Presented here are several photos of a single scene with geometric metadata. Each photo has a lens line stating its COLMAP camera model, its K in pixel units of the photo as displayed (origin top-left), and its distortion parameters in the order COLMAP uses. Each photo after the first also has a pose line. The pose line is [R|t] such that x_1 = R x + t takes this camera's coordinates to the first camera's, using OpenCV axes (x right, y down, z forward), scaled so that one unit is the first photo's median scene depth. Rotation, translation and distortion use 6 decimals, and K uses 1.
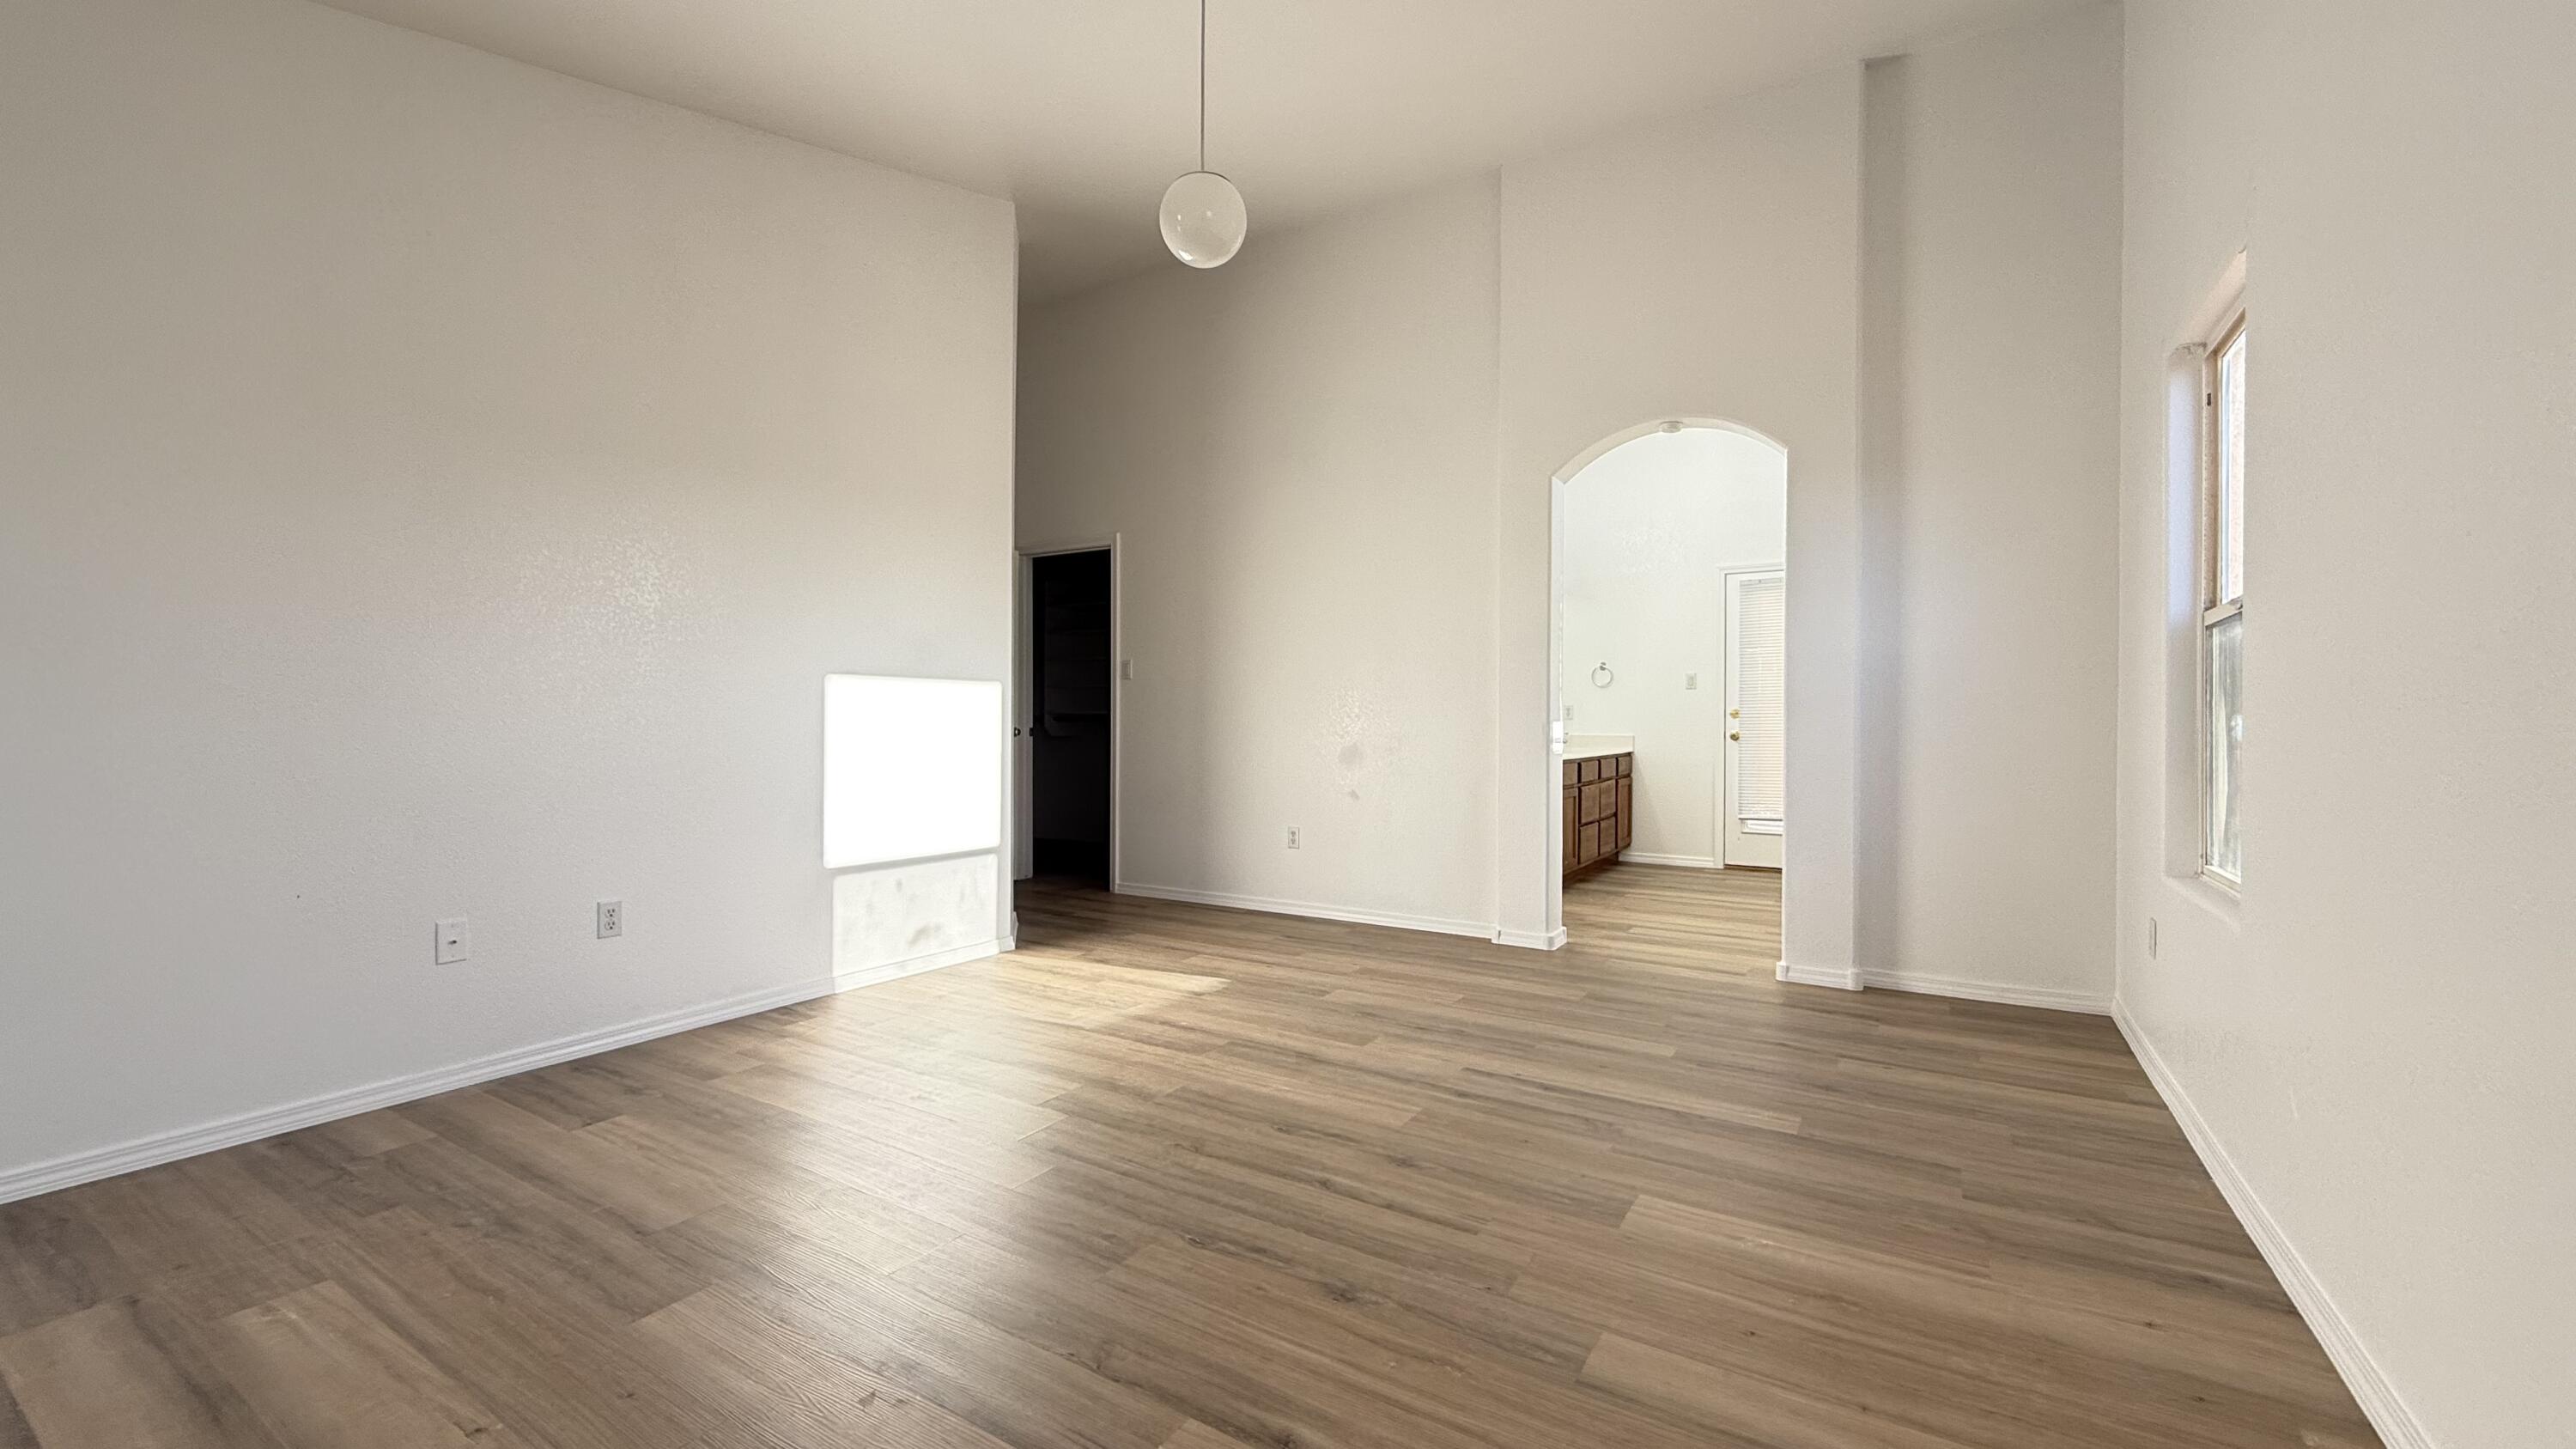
lens RADIAL K [[1025.8, 0, 1281.4], [0, 1025.8, 724.2], [0, 0, 1]] dist [0.001276, -0.000069]
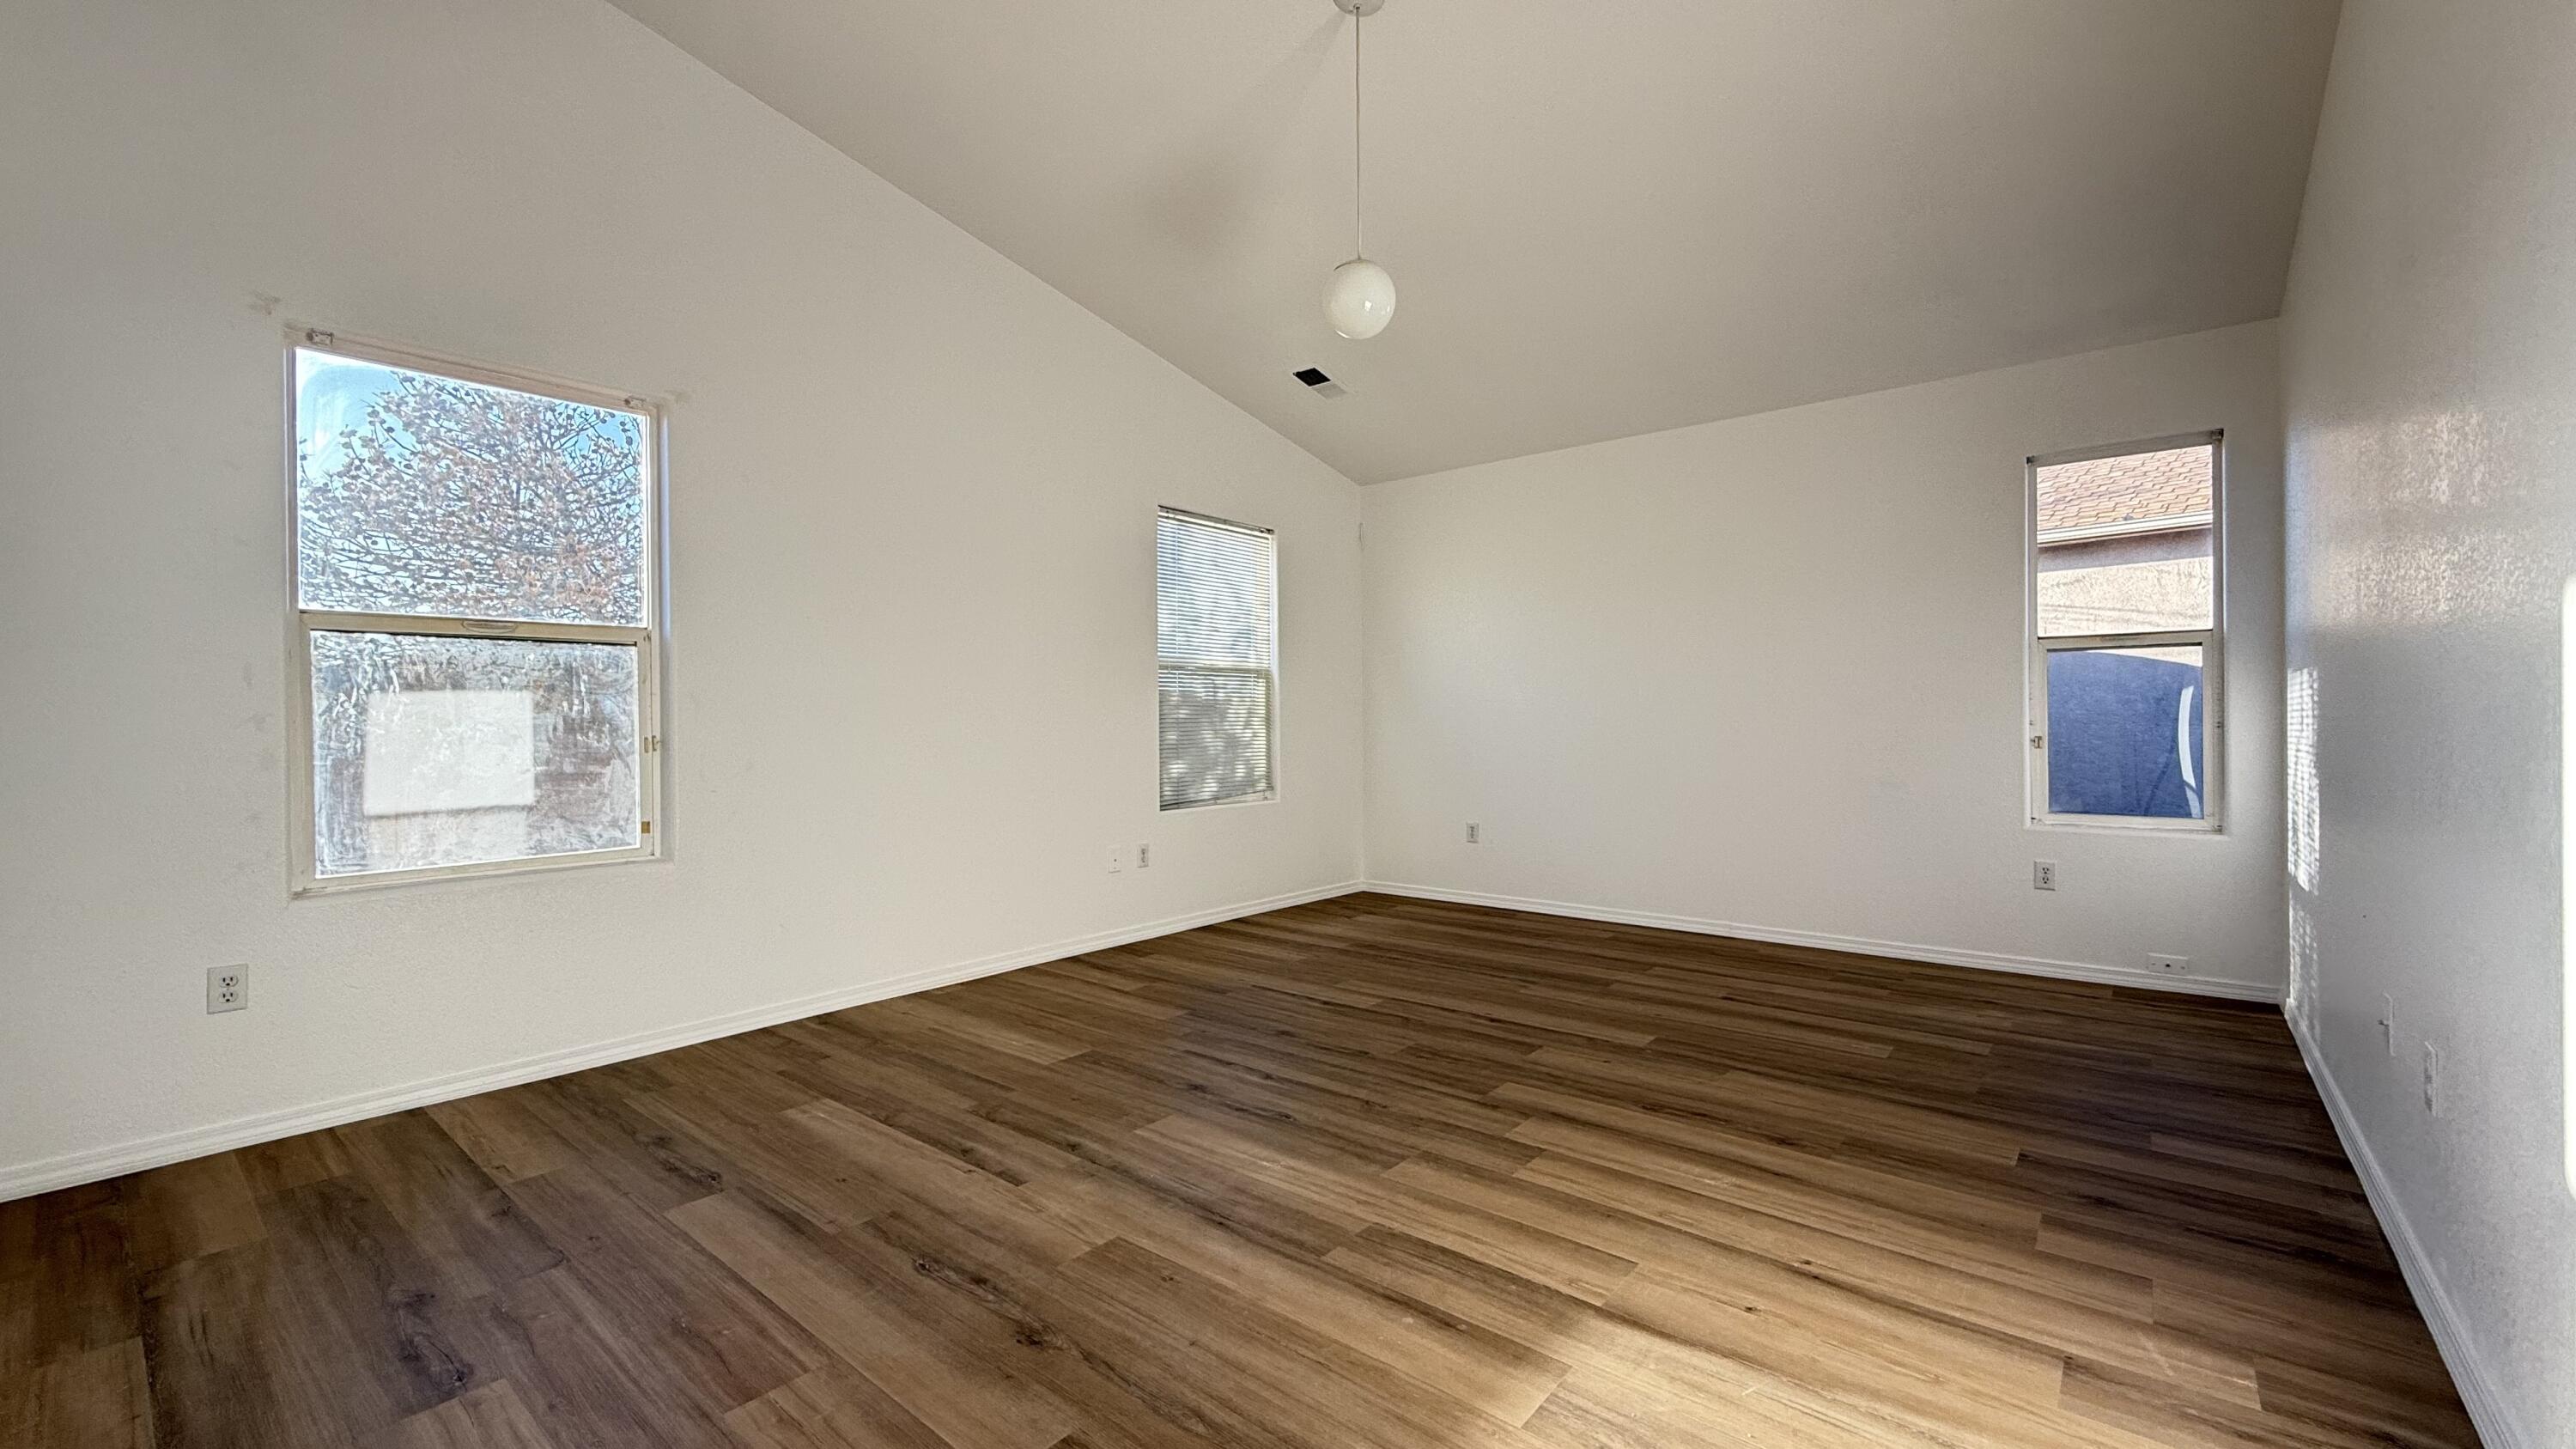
lens RADIAL K [[1025.8, 0, 1280.9], [0, 1025.8, 721.9], [0, 0, 1]] dist [0.001276, -0.000069]
pose [[-0.990275, 0.002861, 0.139094, -0.112192], [0.004192, 0.999948, 0.009282, -0.012627], [-0.139060, 0.009775, -0.990236, 1.634496]]
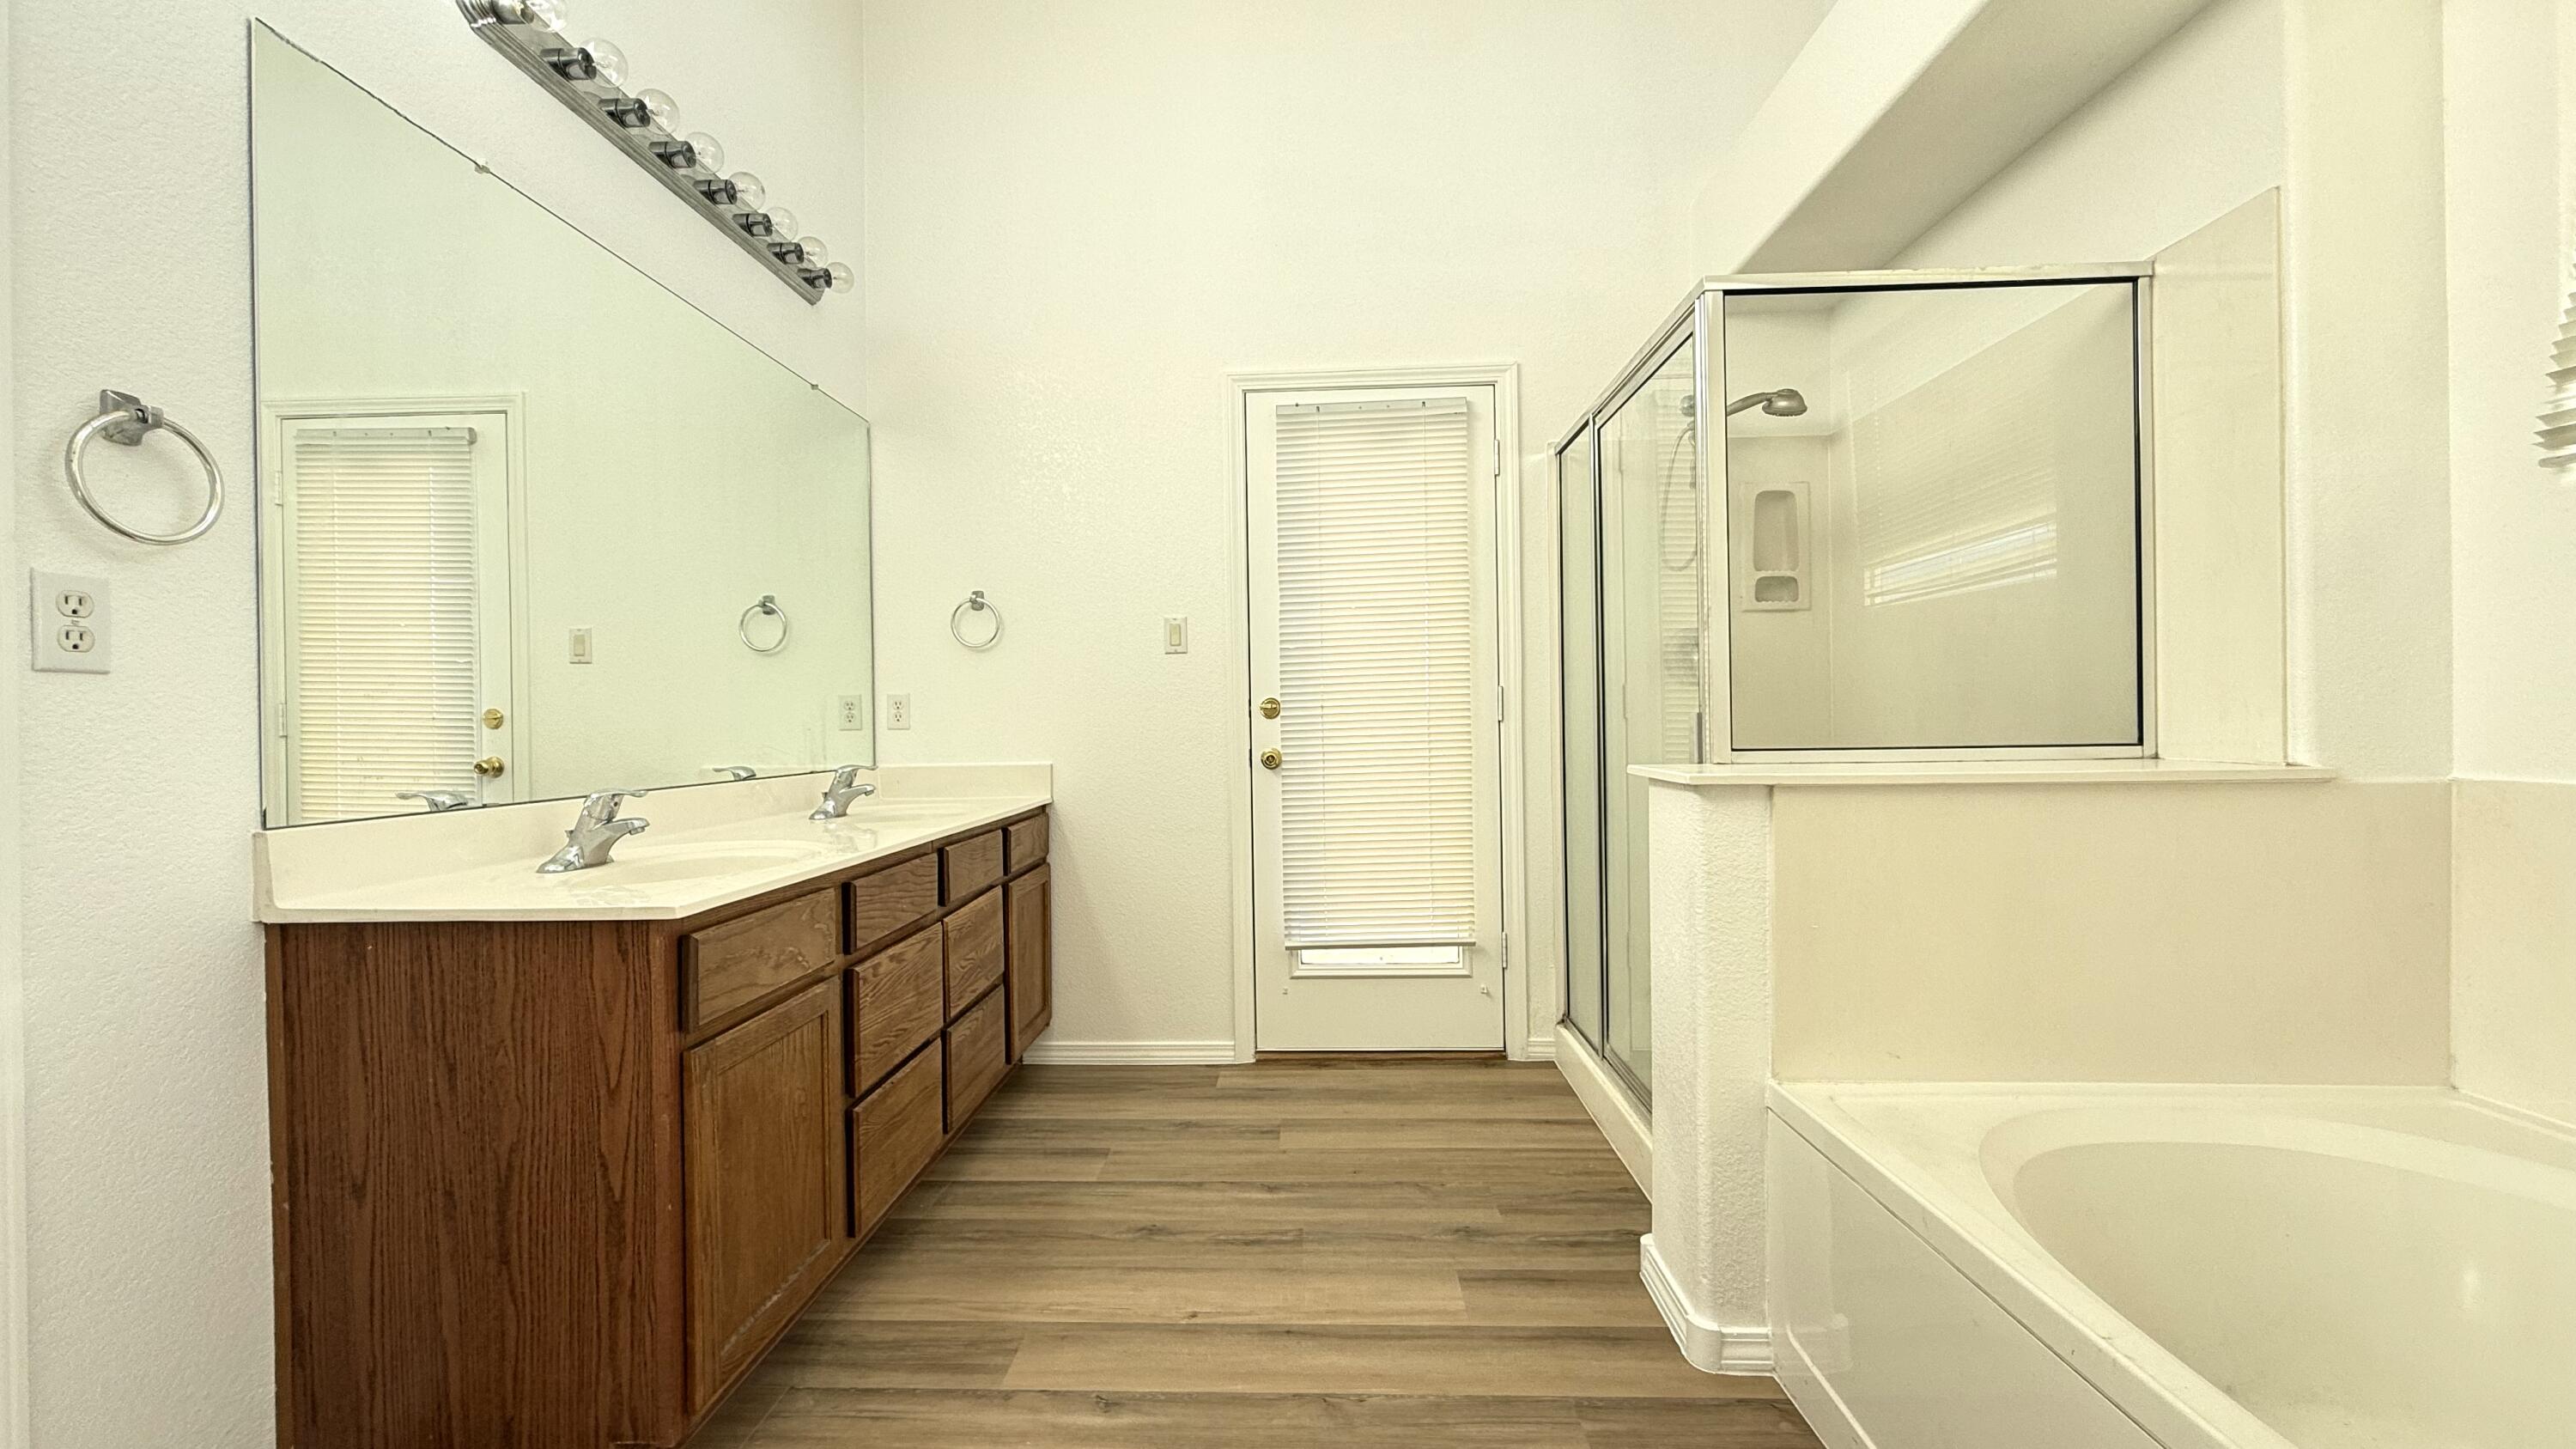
lens RADIAL K [[1025.8, 0, 1283.5], [0, 1025.8, 721.5], [0, 0, 1]] dist [0.001276, -0.000069]
pose [[0.865309, -0.018897, 0.500883, 0.503326], [0.022552, 0.999745, -0.001242, -0.008524], [-0.500732, 0.012370, 0.865514, 1.374340]]
